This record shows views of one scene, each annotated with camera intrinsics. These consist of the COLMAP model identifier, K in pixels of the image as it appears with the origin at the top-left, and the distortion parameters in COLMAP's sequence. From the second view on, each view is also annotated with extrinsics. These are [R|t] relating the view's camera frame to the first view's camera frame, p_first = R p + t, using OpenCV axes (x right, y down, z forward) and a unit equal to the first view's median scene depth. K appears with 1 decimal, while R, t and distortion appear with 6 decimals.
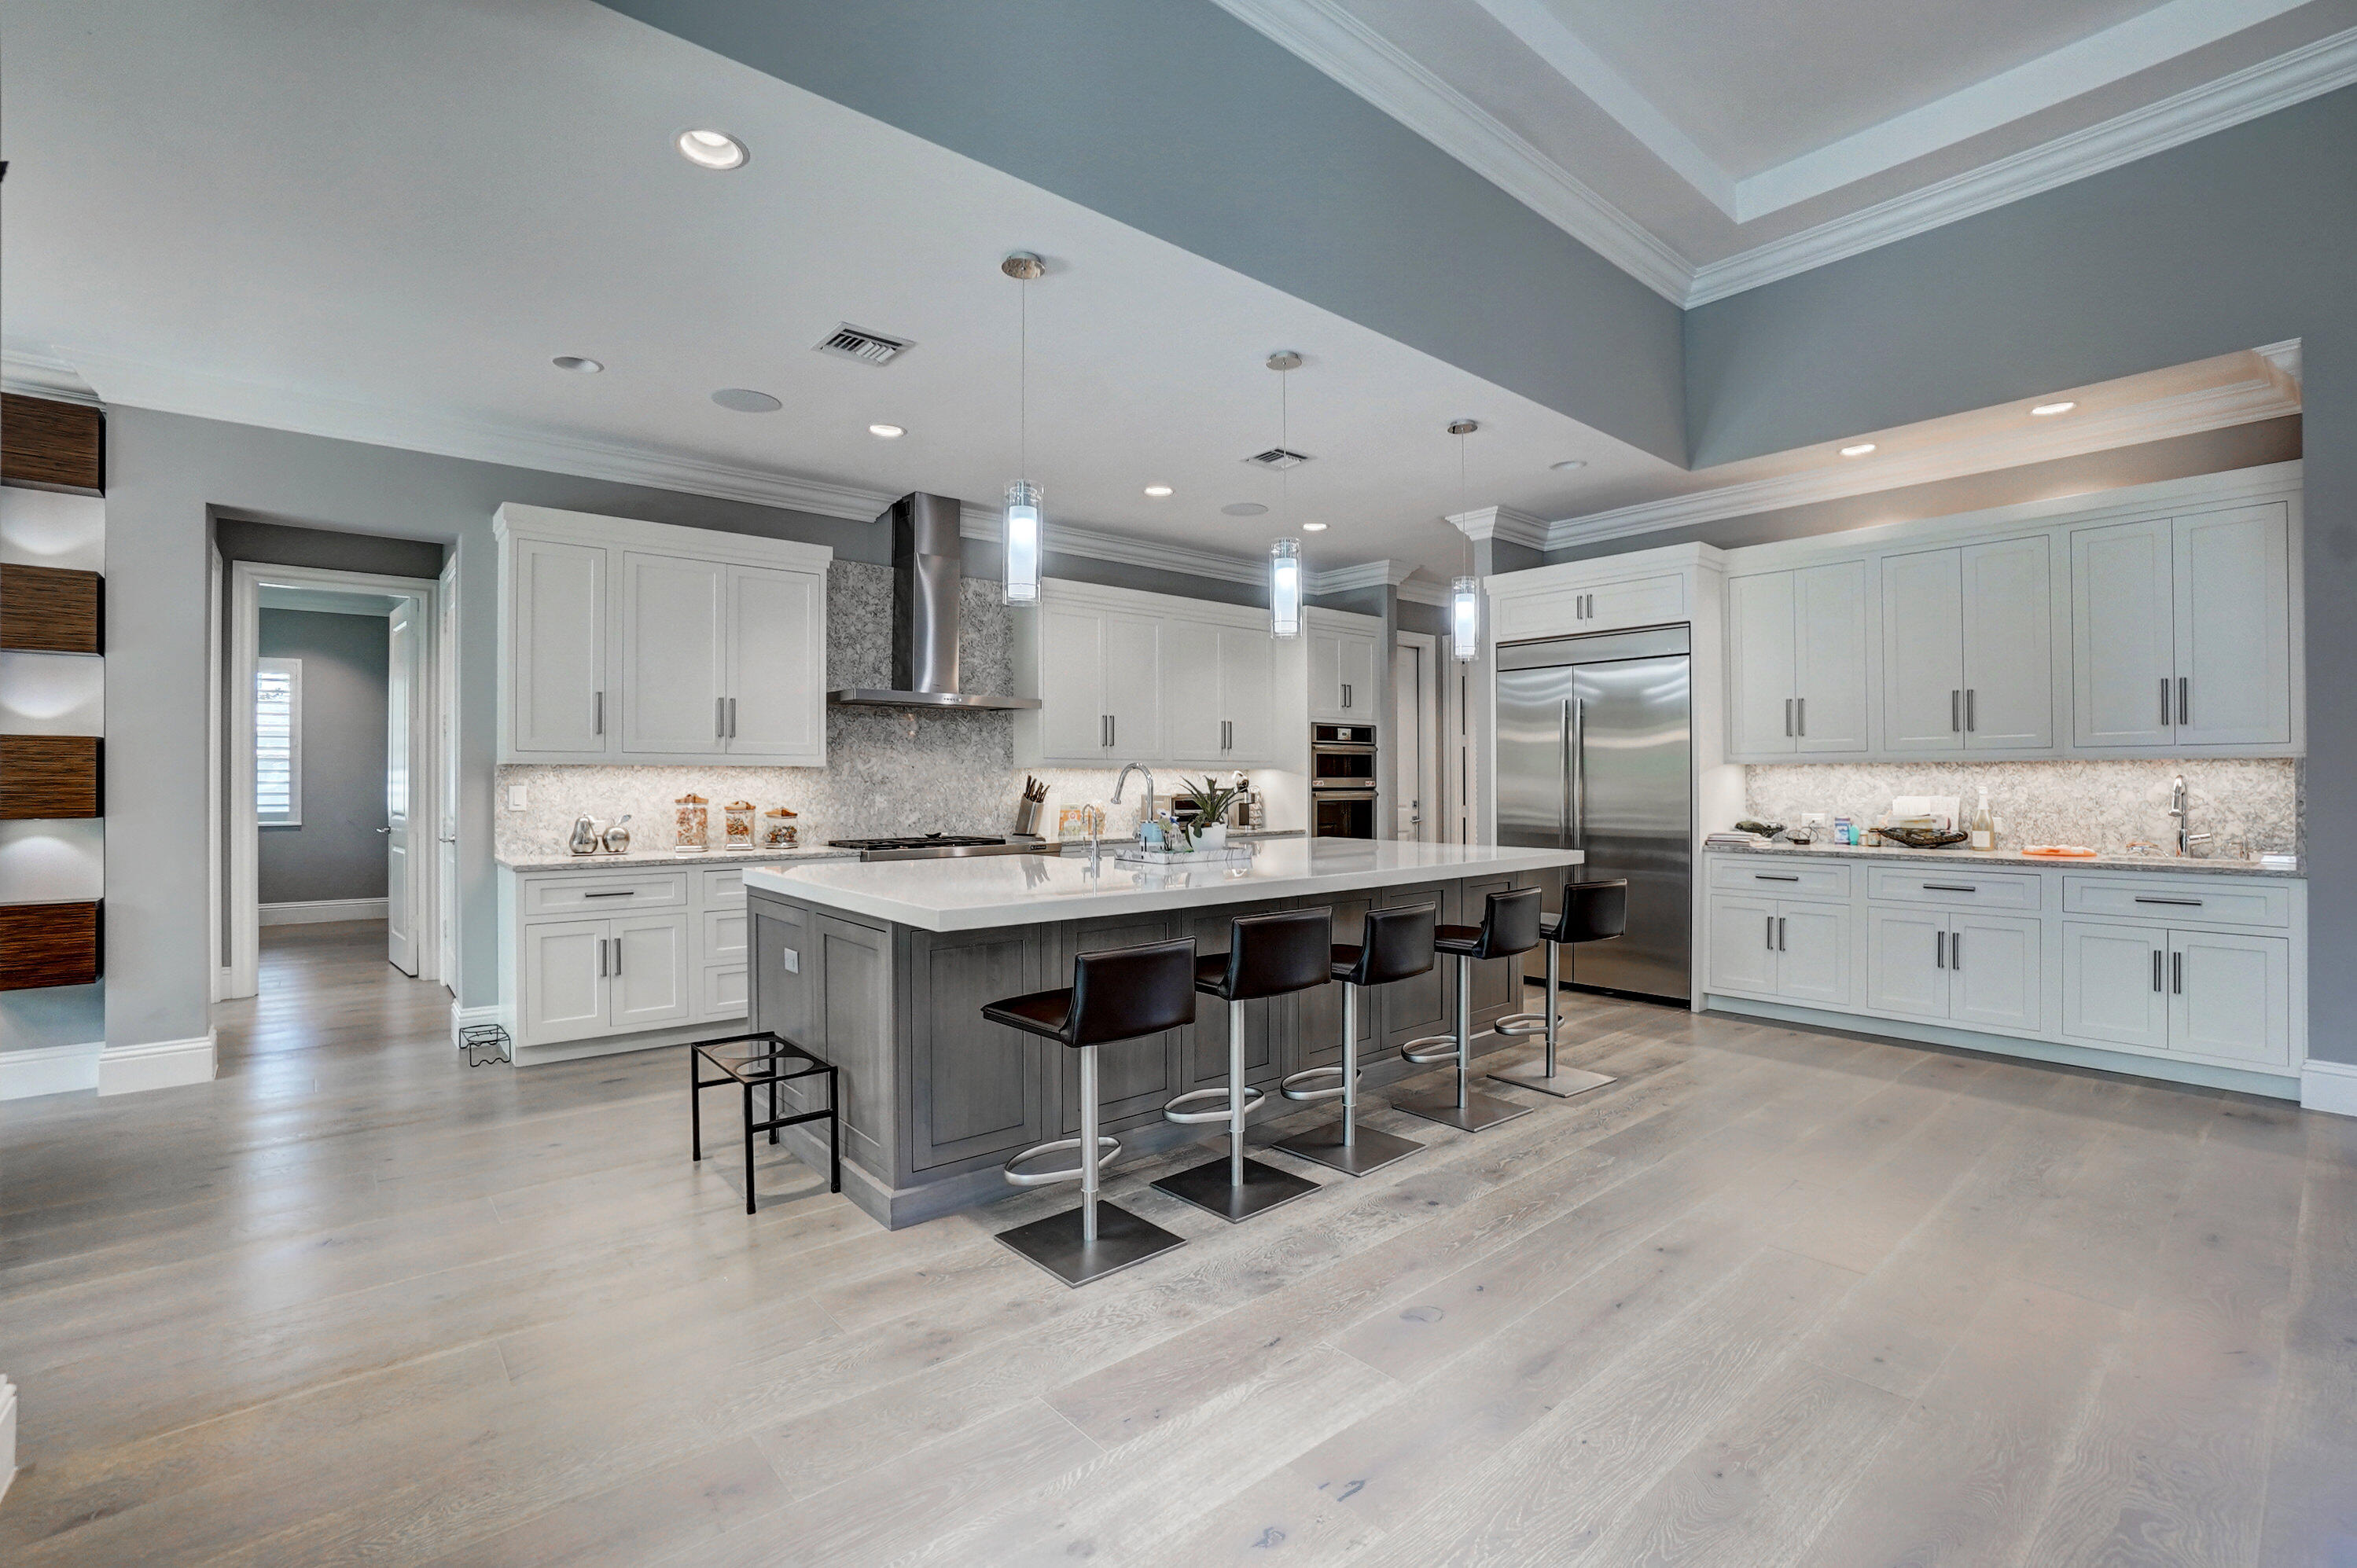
lens RADIAL K [[1048.4, 0, 1172.8], [0, 1048.4, 777.0], [0, 0, 1]] dist [-0.065503, 0.024687]
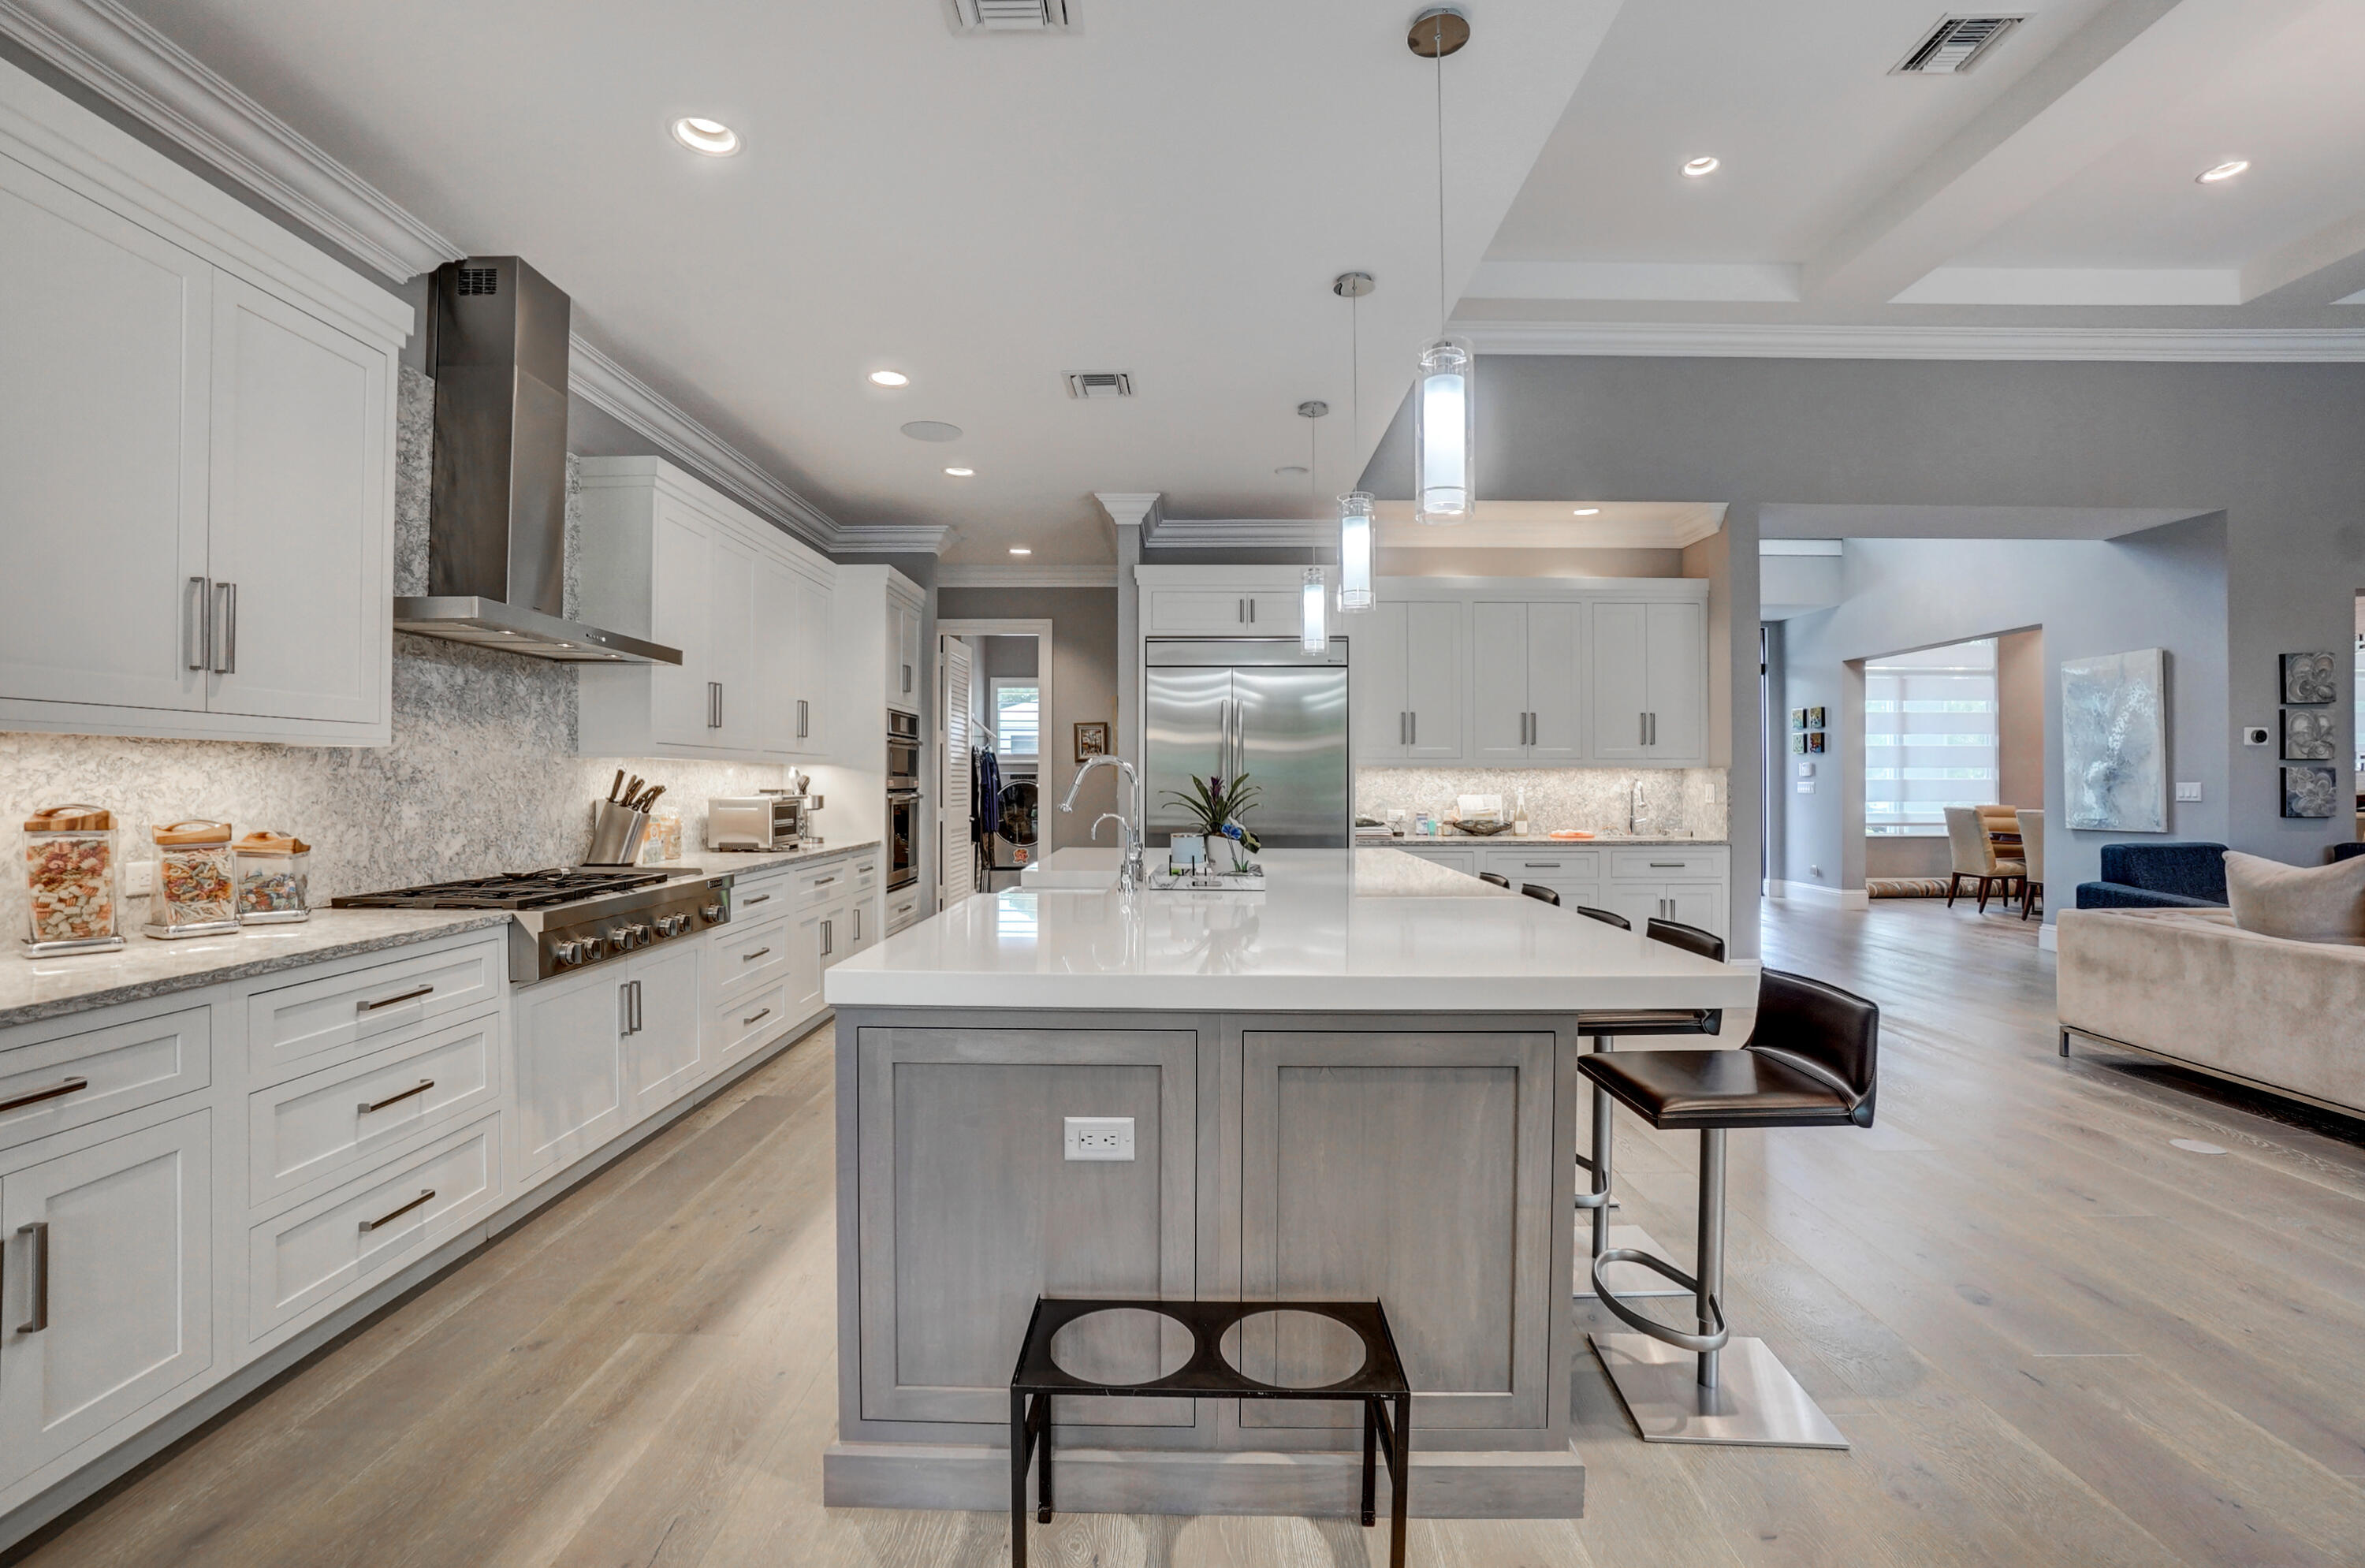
lens RADIAL K [[1052.1, 0, 1176.7], [0, 1052.1, 777.0], [0, 0, 1]] dist [-0.065503, 0.024687]
pose [[0.655626, 0.006423, 0.755058, -0.459554], [-0.006678, 0.999974, -0.002707, 0.002695], [-0.755056, -0.003267, 0.655652, 0.406147]]
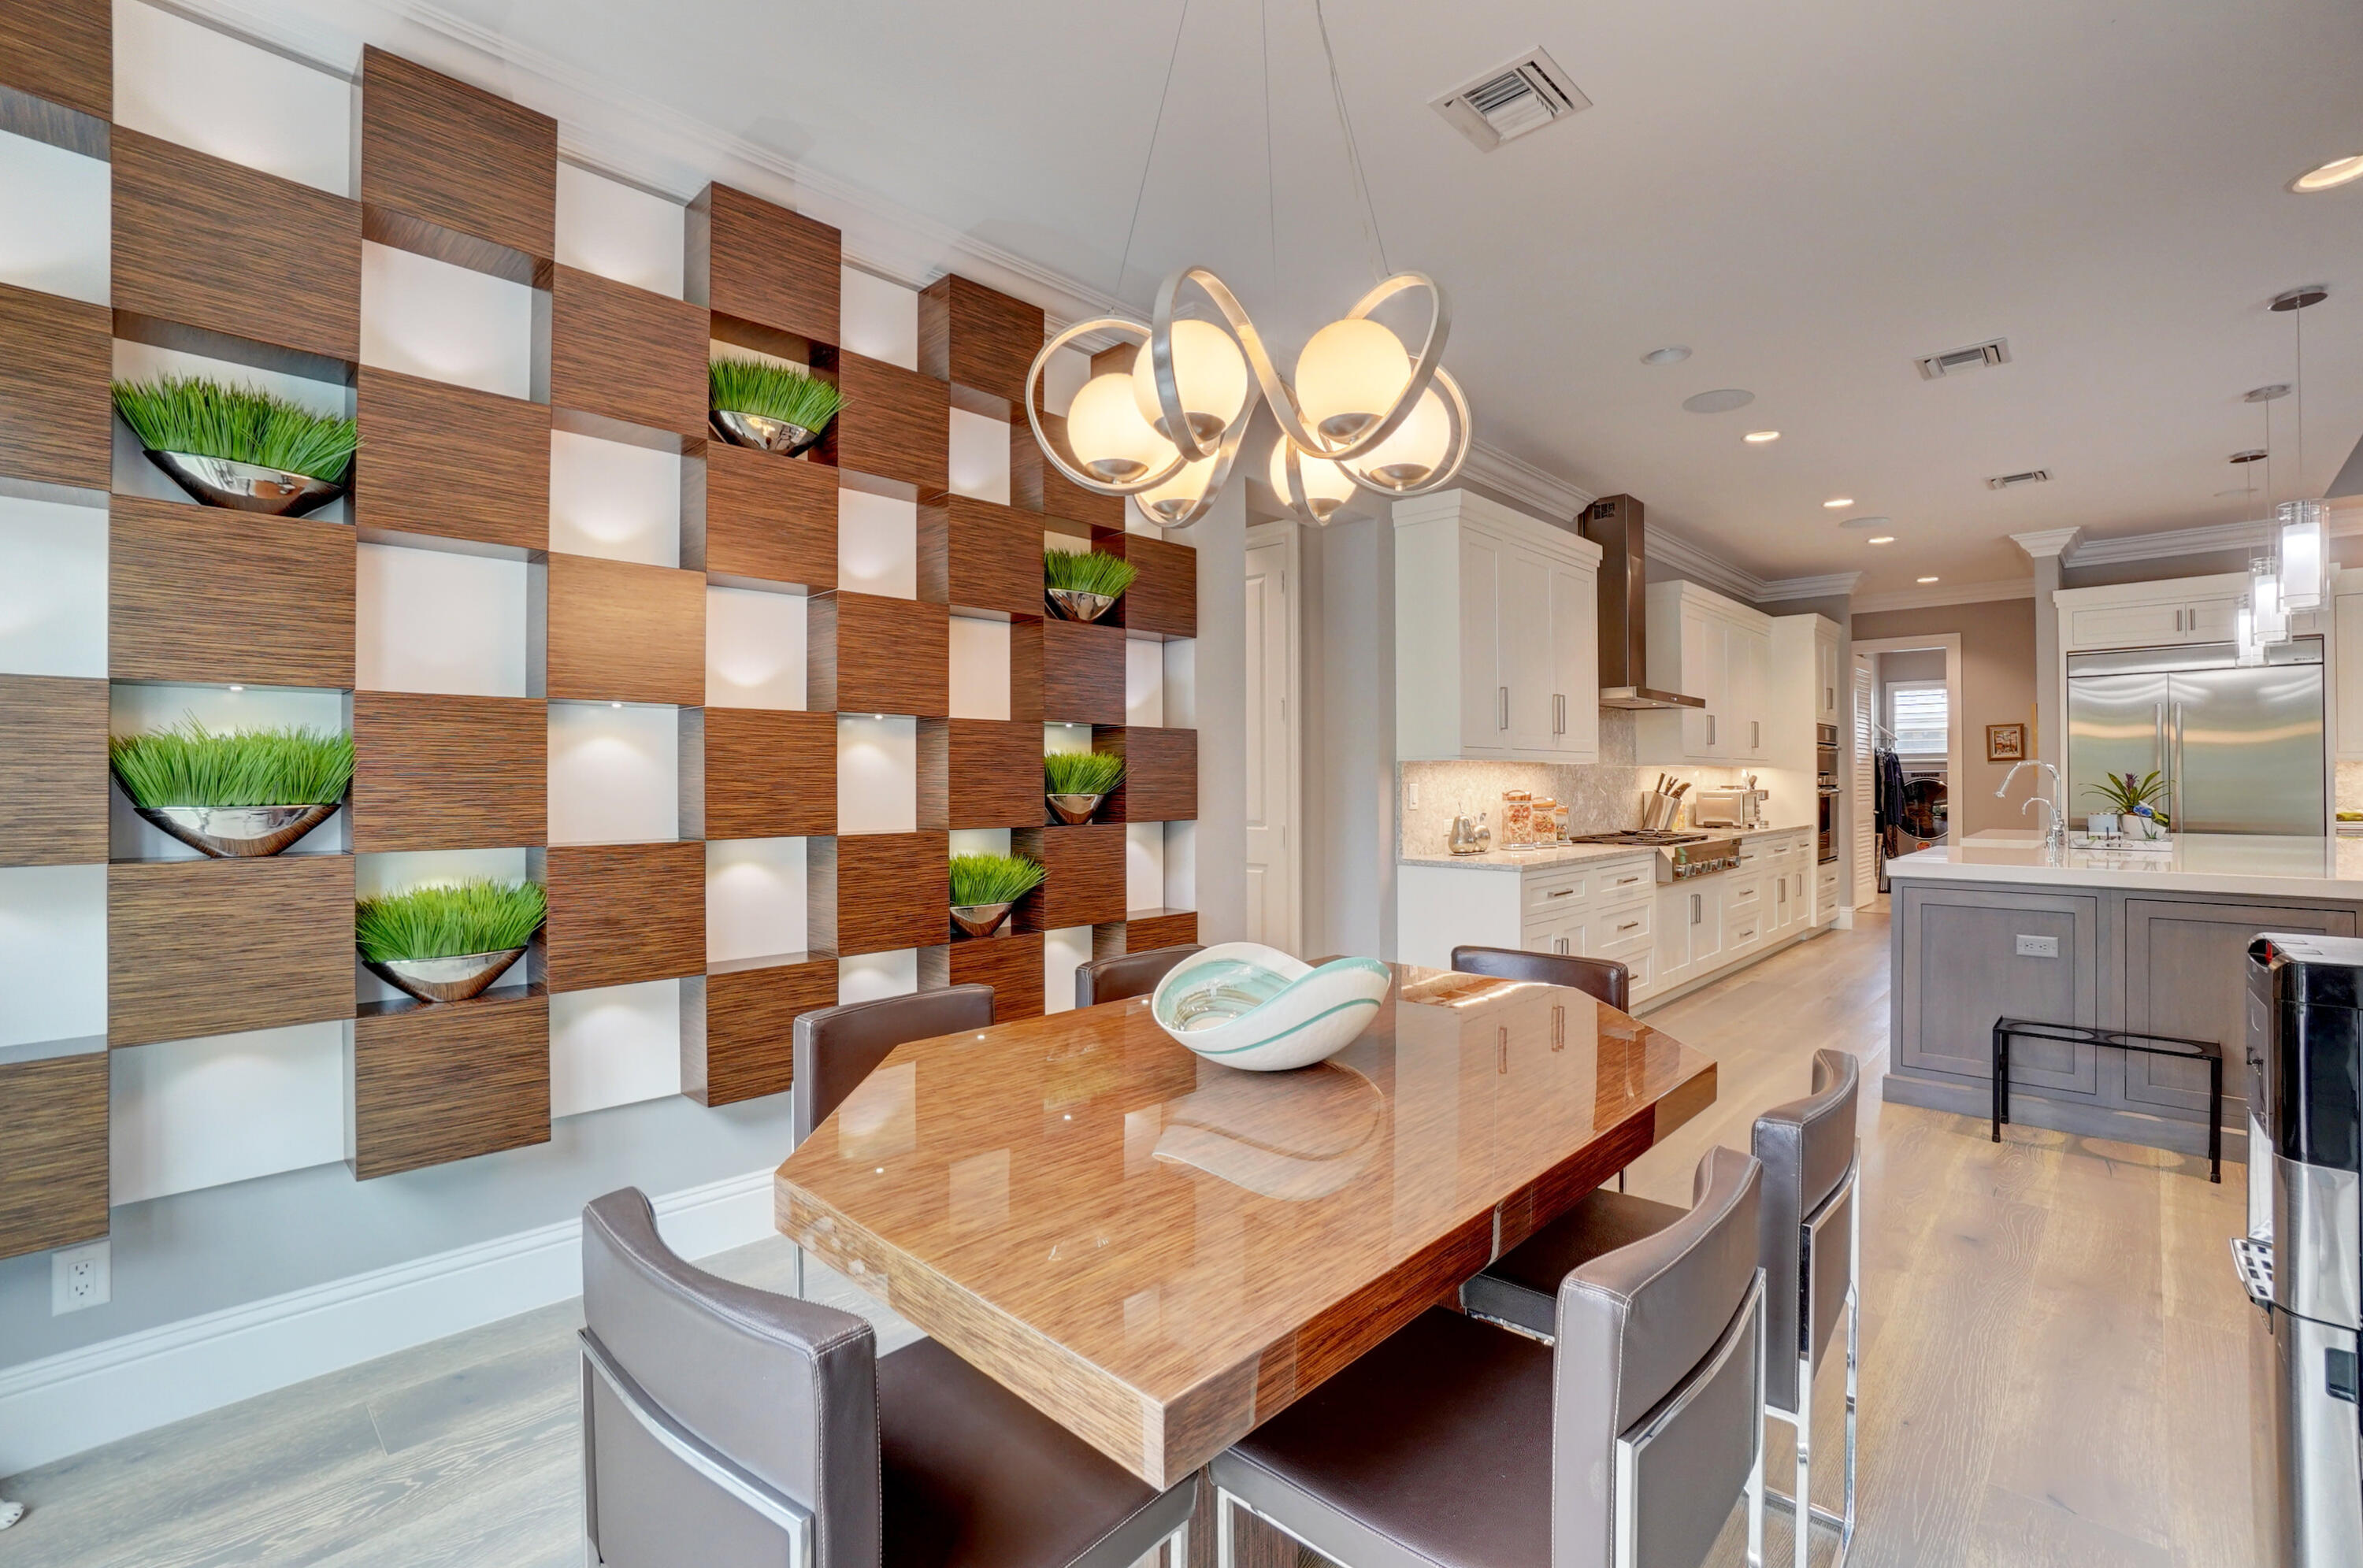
lens RADIAL K [[1035.9, 0, 1201.1], [0, 1035.9, 778.2], [0, 0, 1]] dist [-0.060991, 0.025308]
pose [[0.993847, -0.002458, 0.110739, -0.834488], [0.002487, 0.999997, -0.000118, 0.002964], [-0.110738, 0.000392, 0.993850, 0.054832]]
